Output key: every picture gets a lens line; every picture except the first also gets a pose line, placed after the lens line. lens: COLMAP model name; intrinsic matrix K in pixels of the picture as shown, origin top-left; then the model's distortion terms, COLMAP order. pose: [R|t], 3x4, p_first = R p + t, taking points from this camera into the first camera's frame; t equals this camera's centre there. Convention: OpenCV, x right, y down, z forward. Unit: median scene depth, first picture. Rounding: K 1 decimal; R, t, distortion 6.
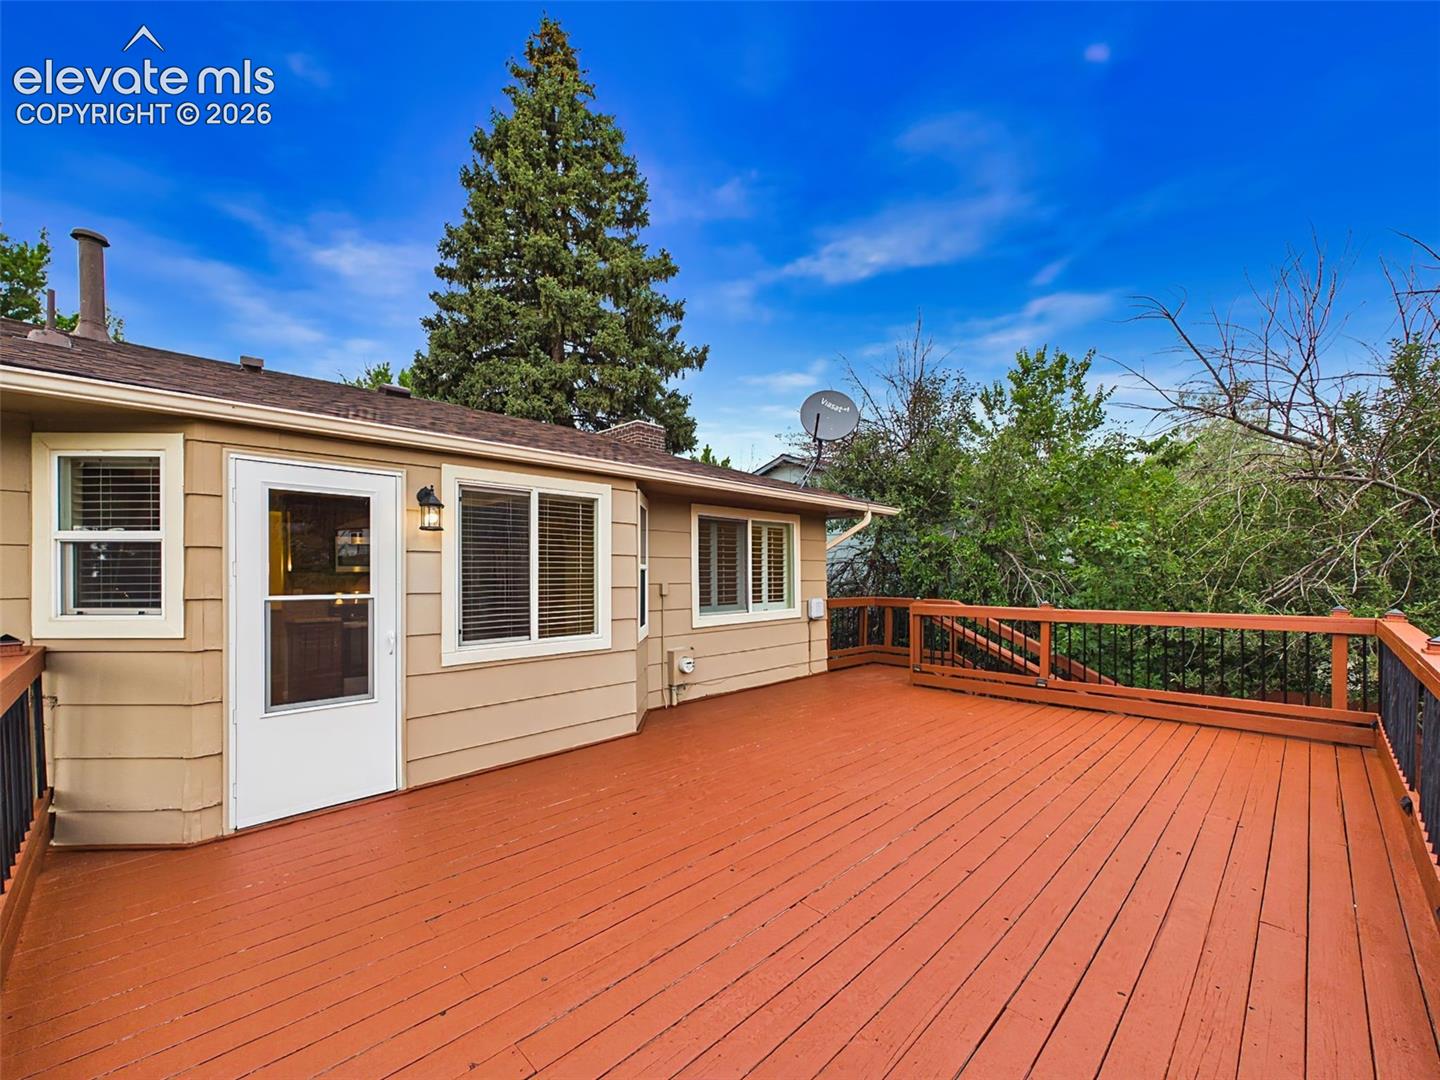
lens RADIAL K [[578.4, 0, 720.3], [0, 578.4, 574.4], [0, 0, 1]] dist [0.000840, 0.000035]
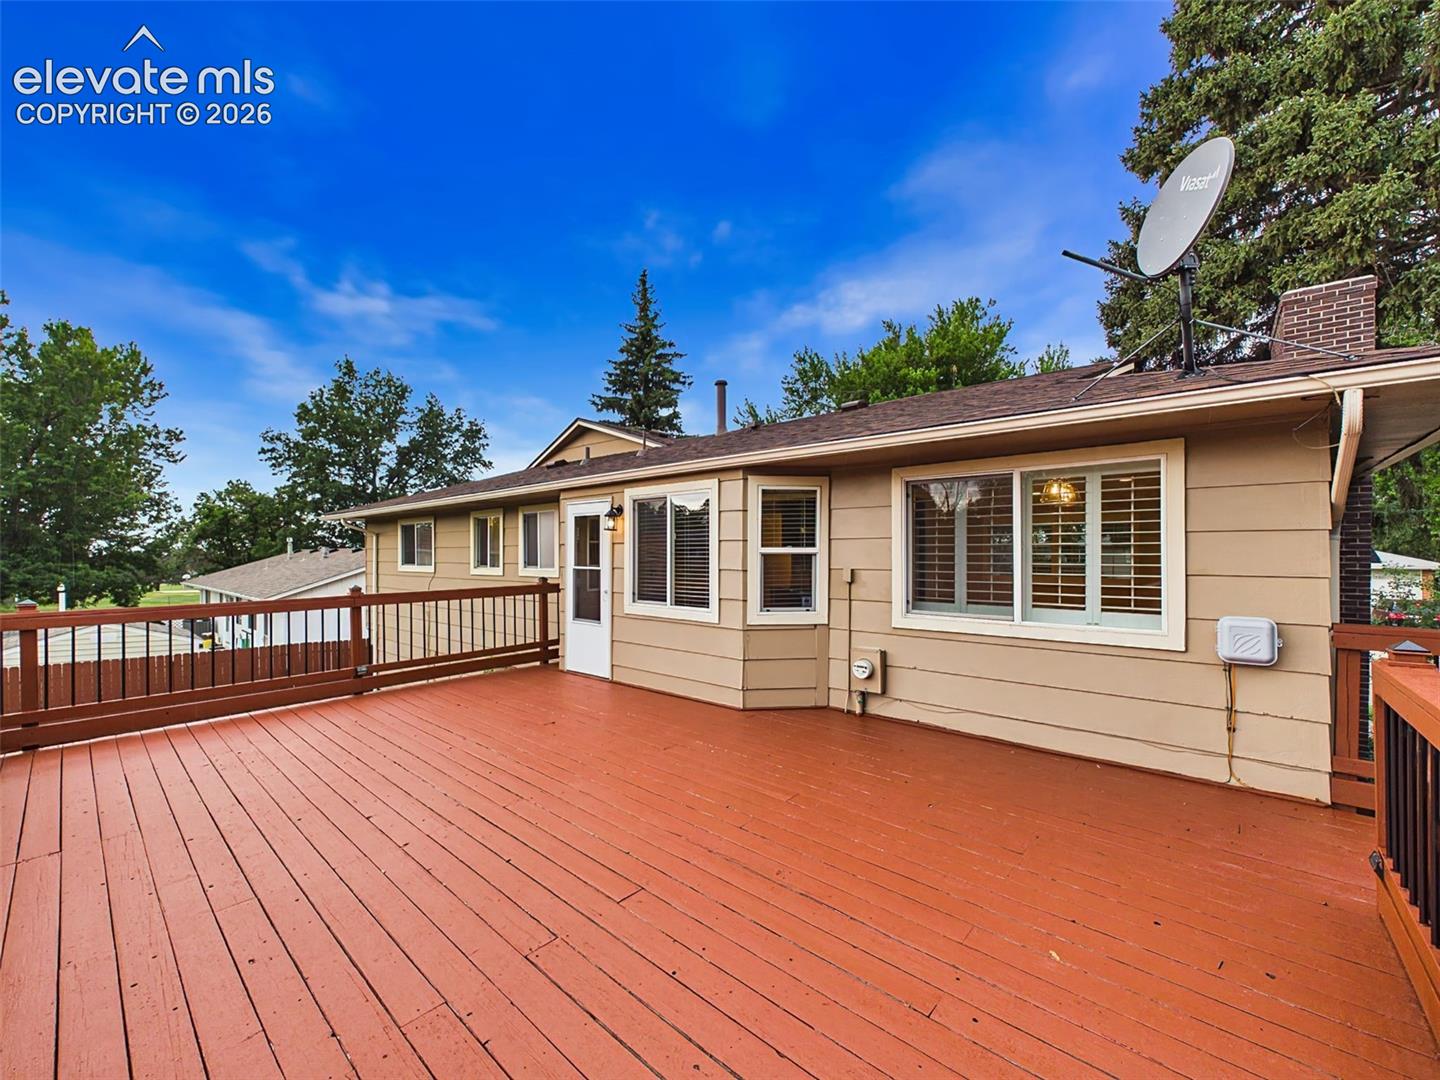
lens RADIAL K [[583.6, 0, 720.0], [0, 583.6, 540.0], [0, 0, 1]] dist [0.001837, 0.000400]
pose [[0.067641, -0.019106, -0.997527, 1.053129], [-0.000419, 0.999816, -0.019179, -0.014457], [0.997710, 0.001715, 0.067620, 1.029310]]
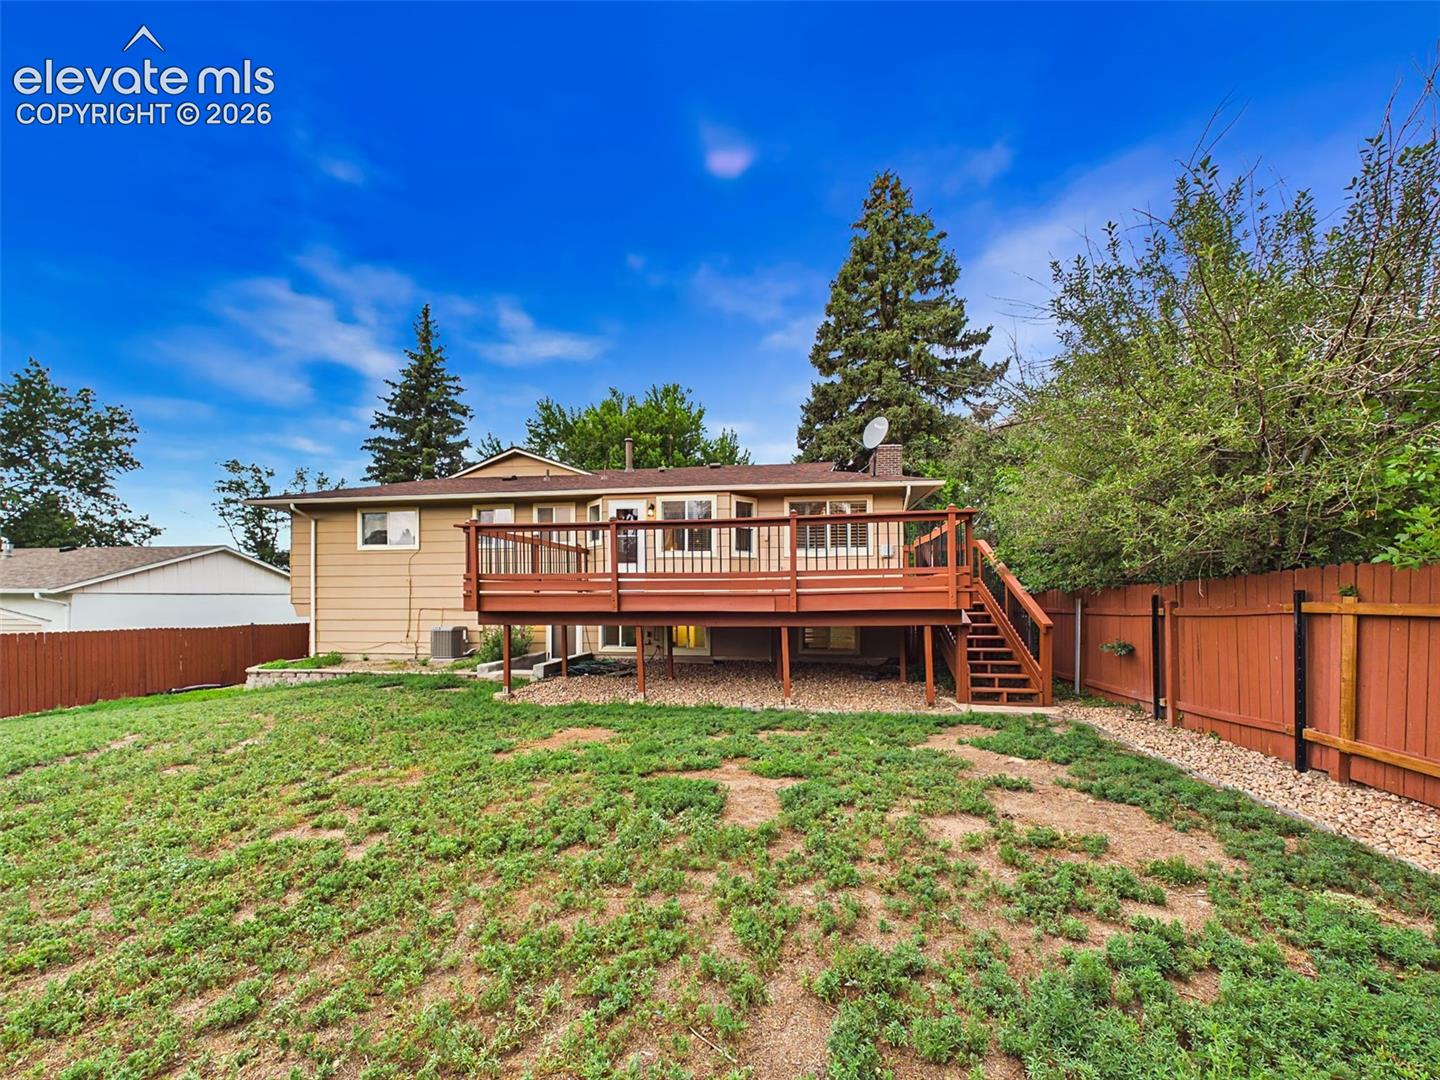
lens RADIAL K [[578.4, 0, 720.3], [0, 578.4, 574.4], [0, 0, 1]] dist [0.000840, 0.000035]
pose [[0.605882, -0.028264, -0.795053, 2.099161], [-0.000845, 0.999345, -0.036170, 0.333543], [0.795554, 0.022587, 0.605461, -0.628703]]
